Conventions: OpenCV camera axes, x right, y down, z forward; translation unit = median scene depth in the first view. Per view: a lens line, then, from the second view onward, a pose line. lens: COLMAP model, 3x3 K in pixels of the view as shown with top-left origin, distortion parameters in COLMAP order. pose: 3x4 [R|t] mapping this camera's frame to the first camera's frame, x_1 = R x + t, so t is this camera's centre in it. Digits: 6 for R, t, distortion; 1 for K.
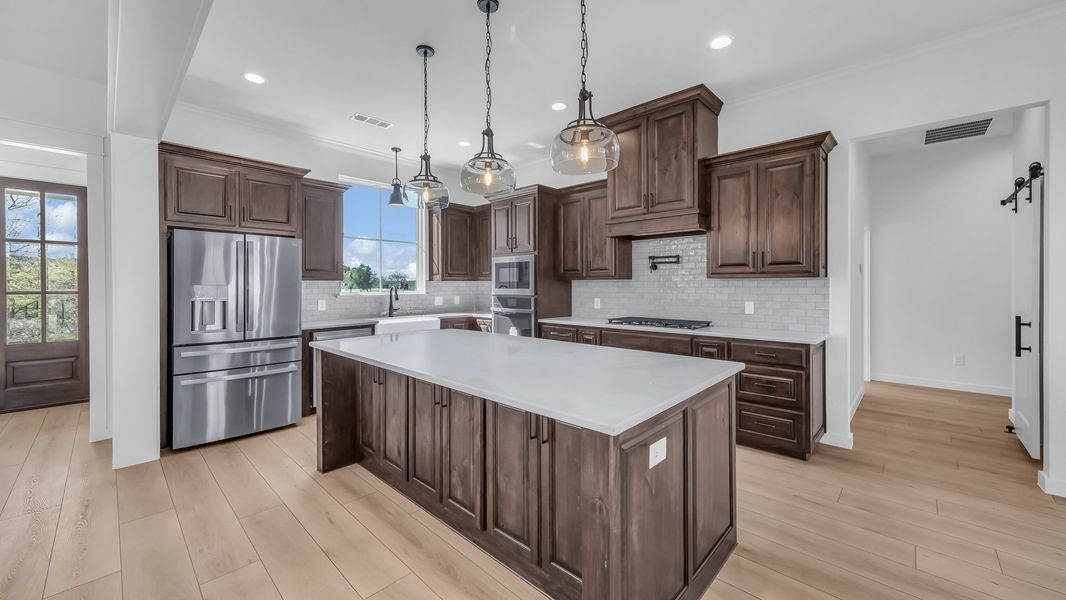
lens RADIAL K [[410.4, 0, 547.5], [0, 410.4, 287.0], [0, 0, 1]] dist [0.004867, 0.002268]
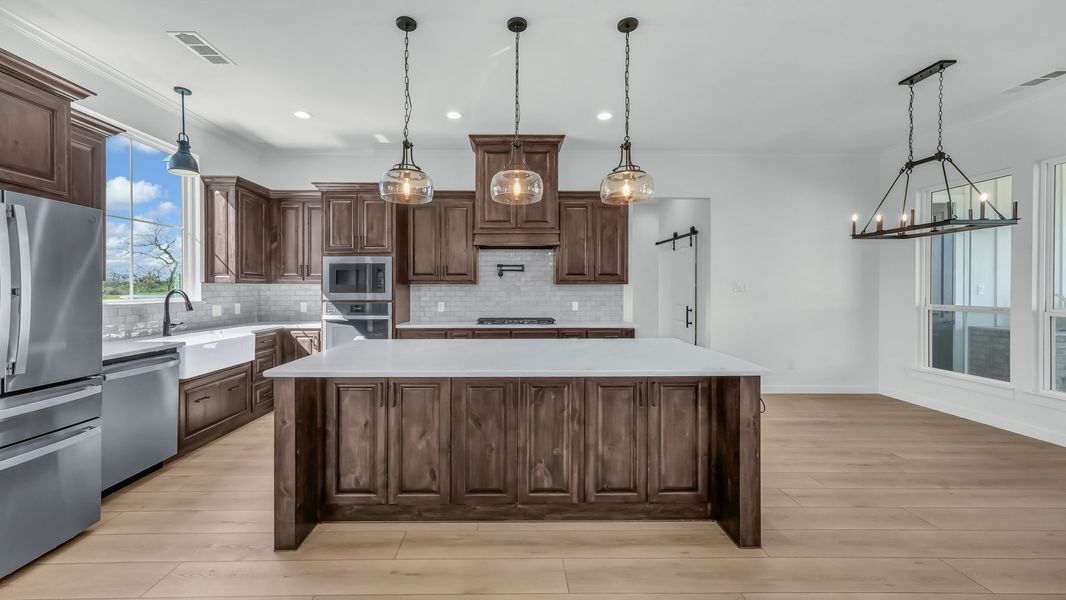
lens RADIAL K [[393.3, 0, 543.1], [0, 393.3, 289.6], [0, 0, 1]] dist [0.001187, 0.002295]
pose [[0.720522, 0.001737, 0.693430, -0.419814], [0.001780, 0.999989, -0.004354, 0.001171], [-0.693430, 0.004372, 0.720511, 0.118233]]
